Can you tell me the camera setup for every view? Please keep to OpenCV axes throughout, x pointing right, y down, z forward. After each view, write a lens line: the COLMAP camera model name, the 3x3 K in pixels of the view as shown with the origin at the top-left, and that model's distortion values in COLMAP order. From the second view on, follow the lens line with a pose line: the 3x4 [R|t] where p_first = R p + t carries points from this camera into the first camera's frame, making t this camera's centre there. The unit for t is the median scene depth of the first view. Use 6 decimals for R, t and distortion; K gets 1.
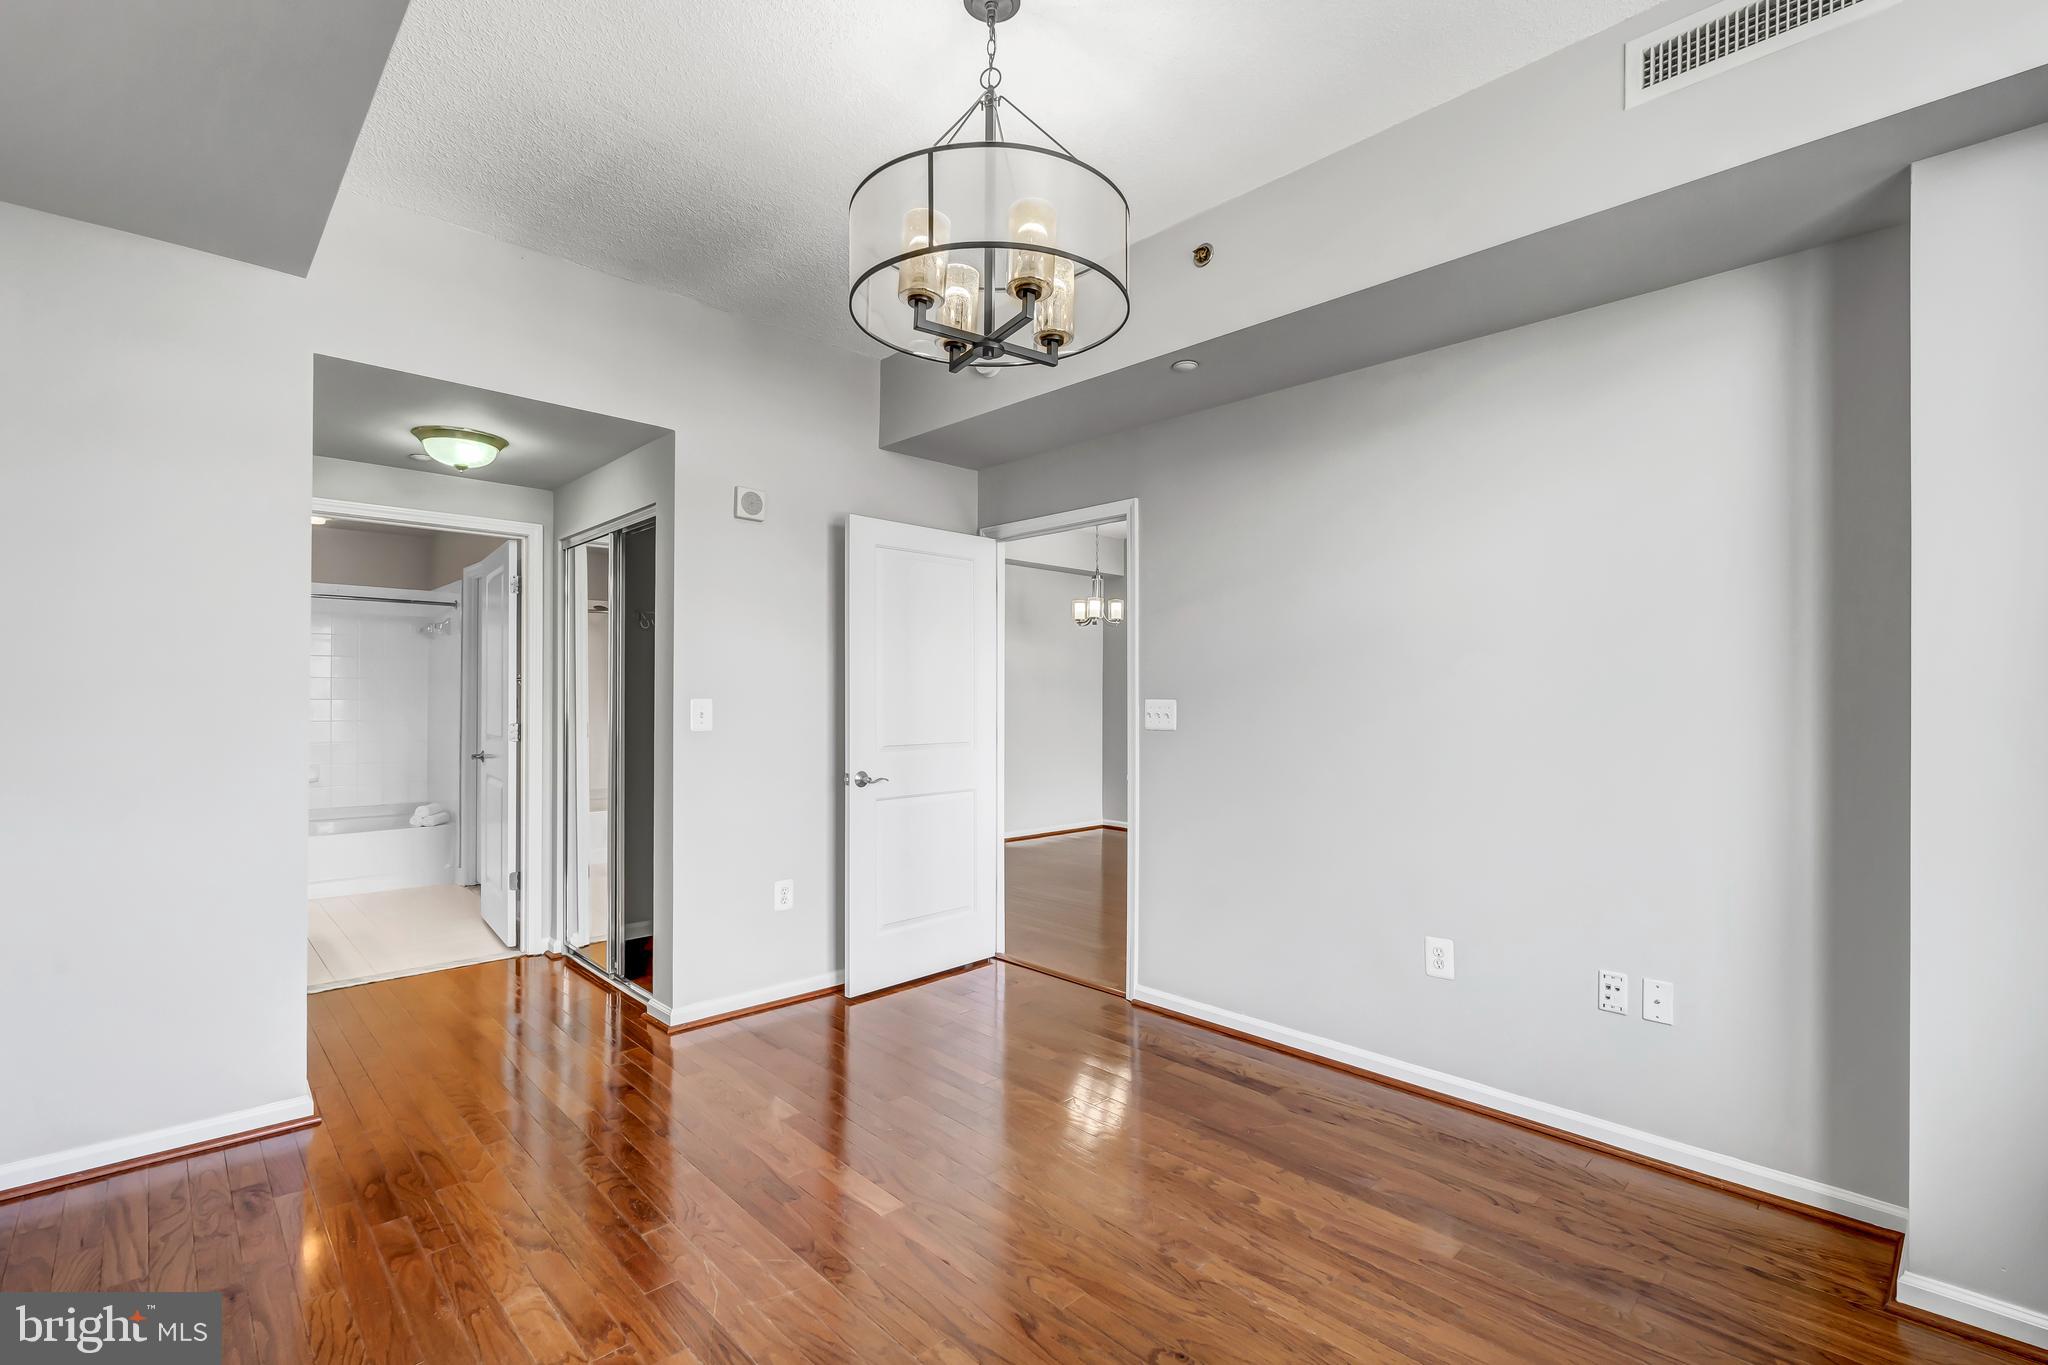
lens RADIAL K [[899.6, 0, 1026.0], [0, 899.6, 691.8], [0, 0, 1]] dist [-0.004142, -0.000269]
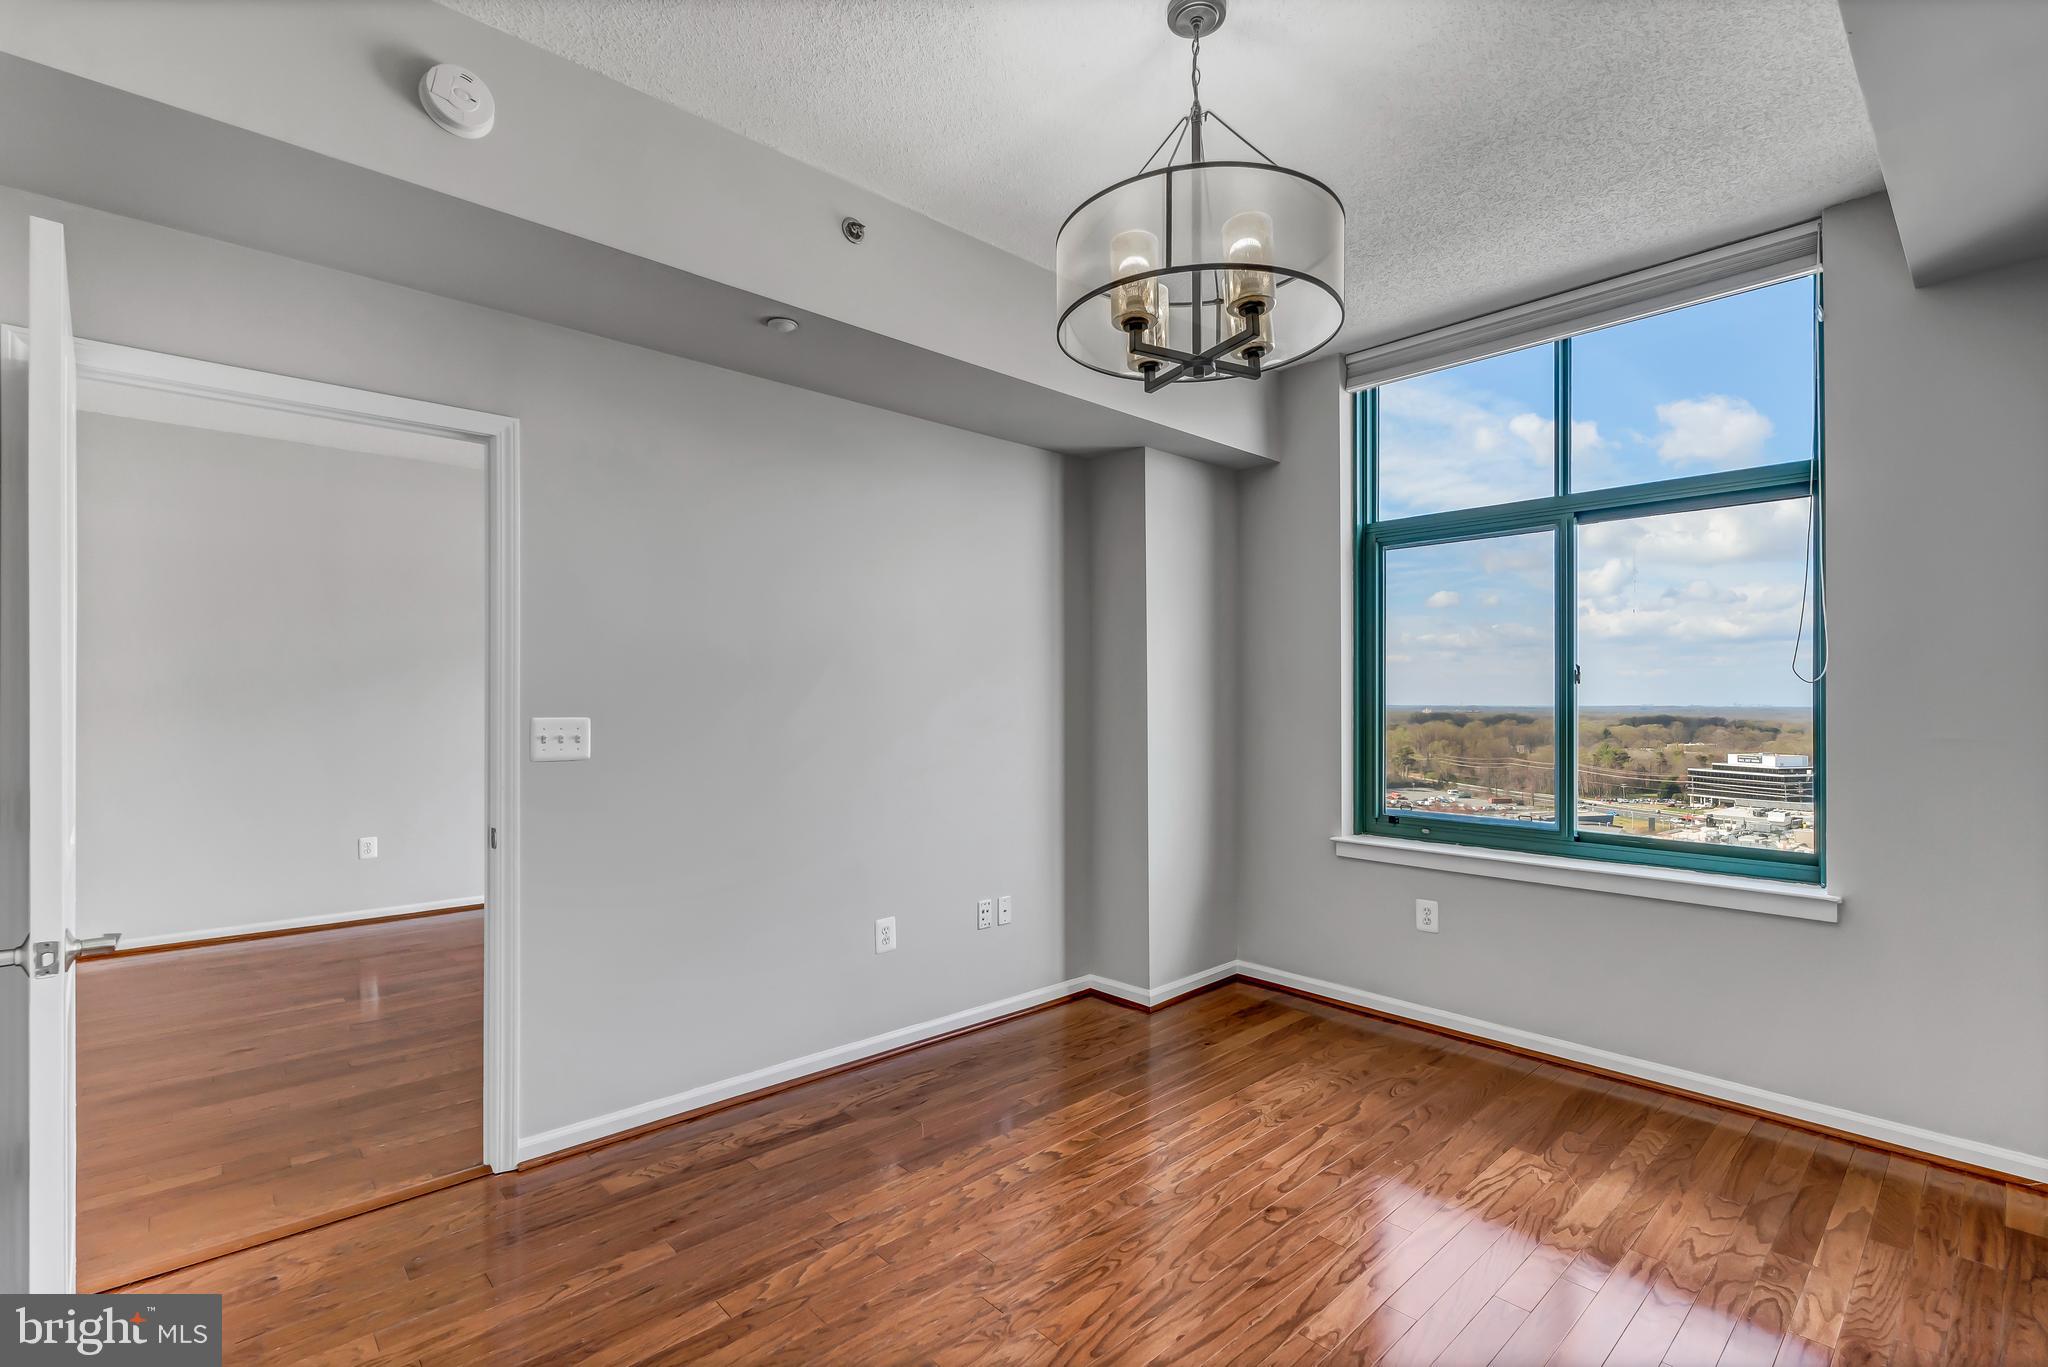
lens RADIAL K [[899.6, 0, 1026.0], [0, 899.6, 692.8], [0, 0, 1]] dist [-0.004142, -0.000269]
pose [[0.042175, 0.009063, 0.999069, -0.884269], [-0.003441, 0.999954, -0.008925, -0.008680], [-0.999104, -0.003061, 0.042204, 0.980263]]
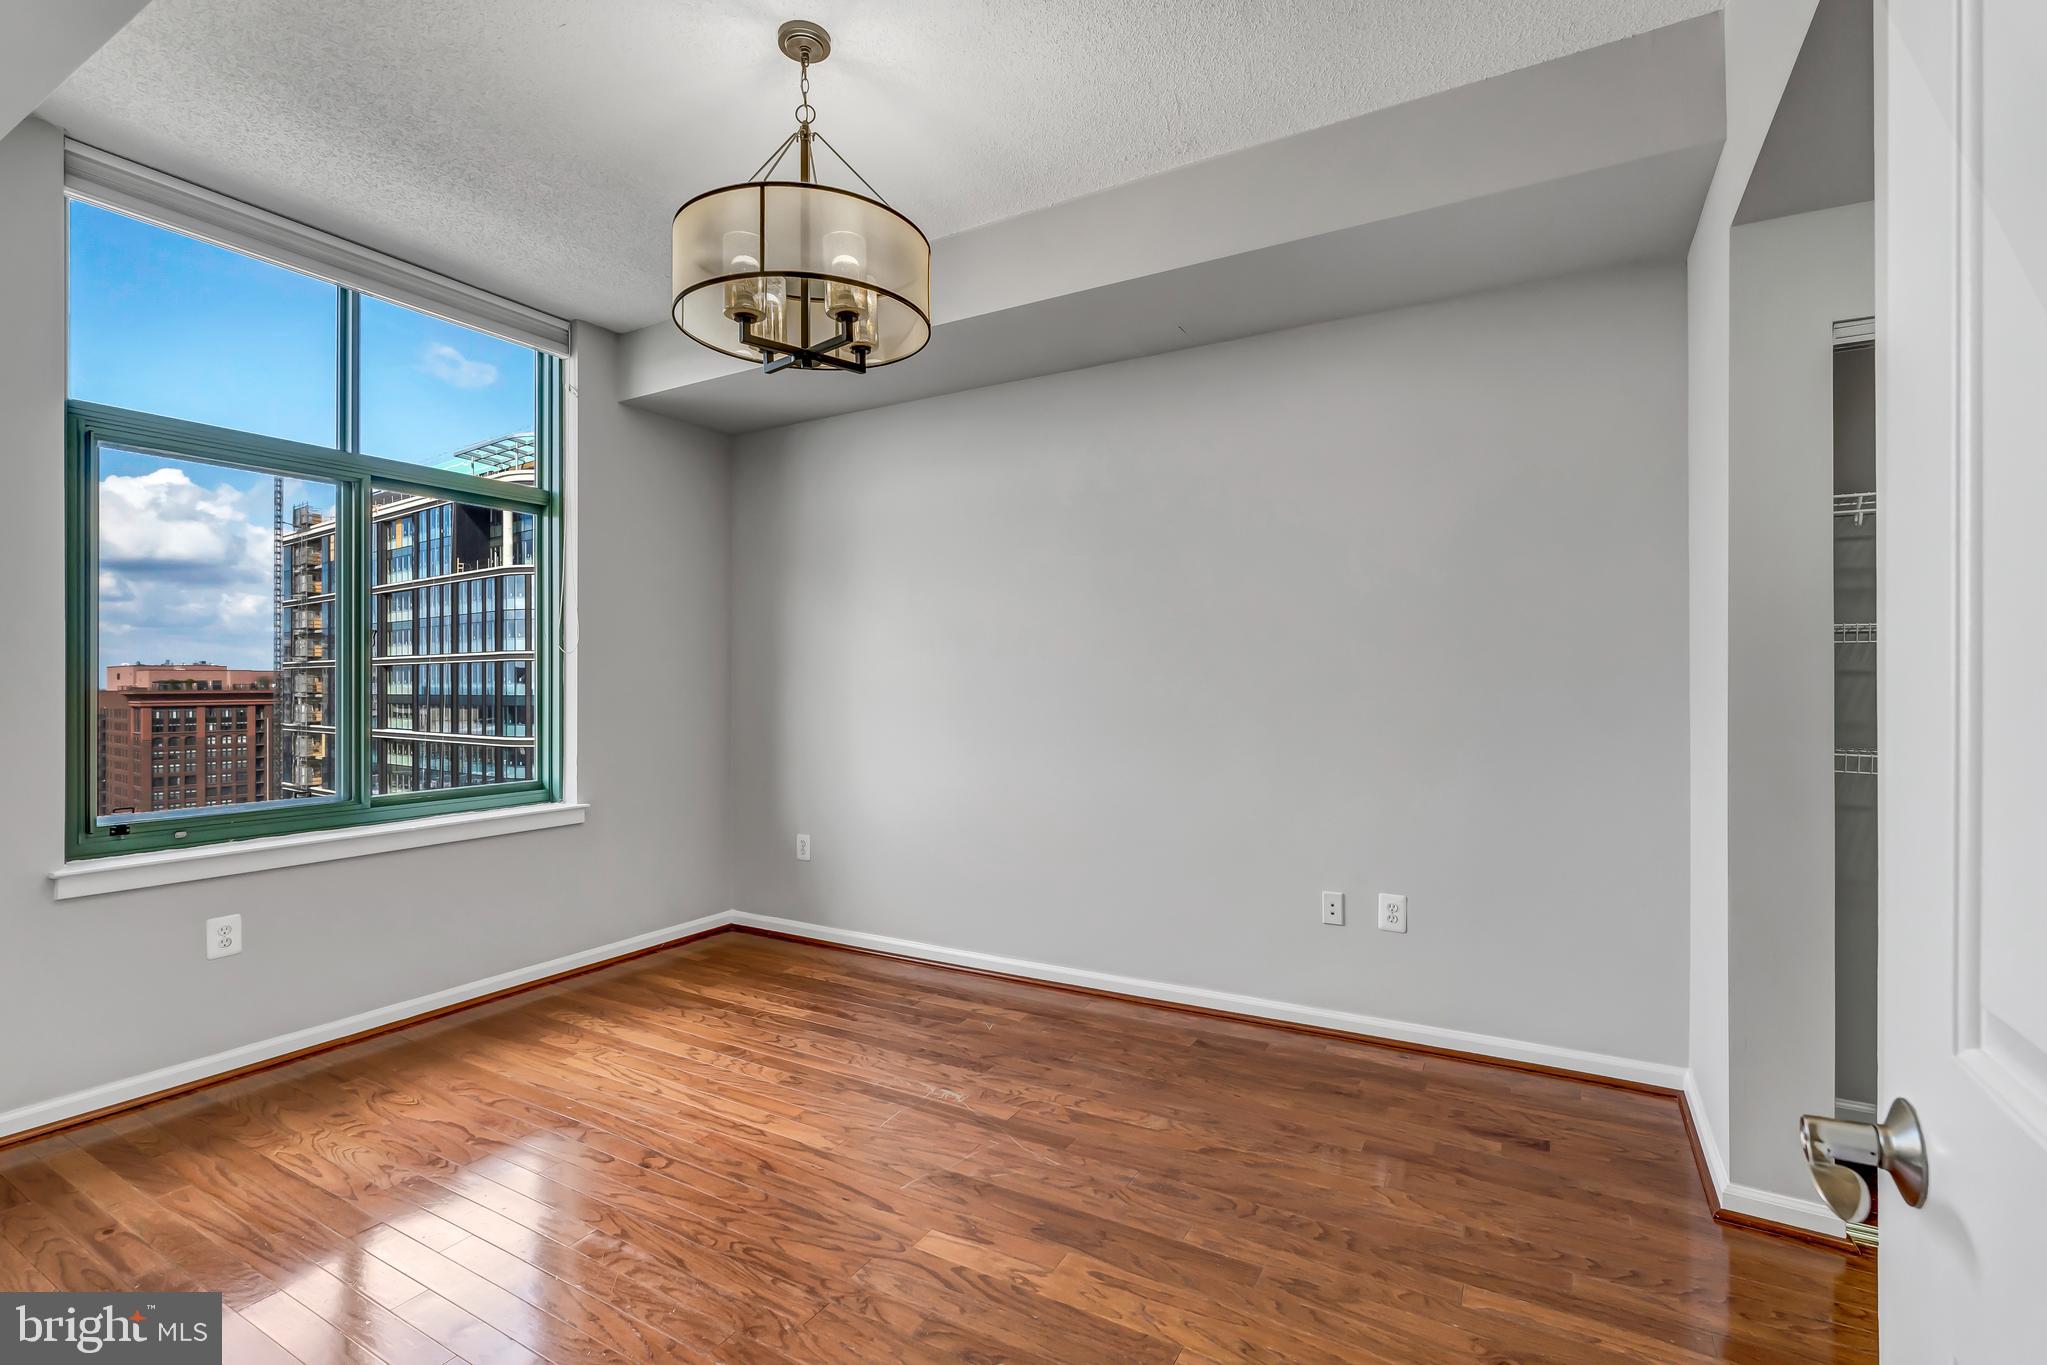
lens RADIAL K [[912.2, 0, 1016.1], [0, 912.2, 682.0], [0, 0, 1]] dist [-0.000507, 0.000555]
pose [[-0.964538, -0.003756, -0.263919, 0.003923], [-0.001590, 0.999963, -0.008420, 0.024844], [0.263941, -0.007702, -0.964508, 1.844477]]
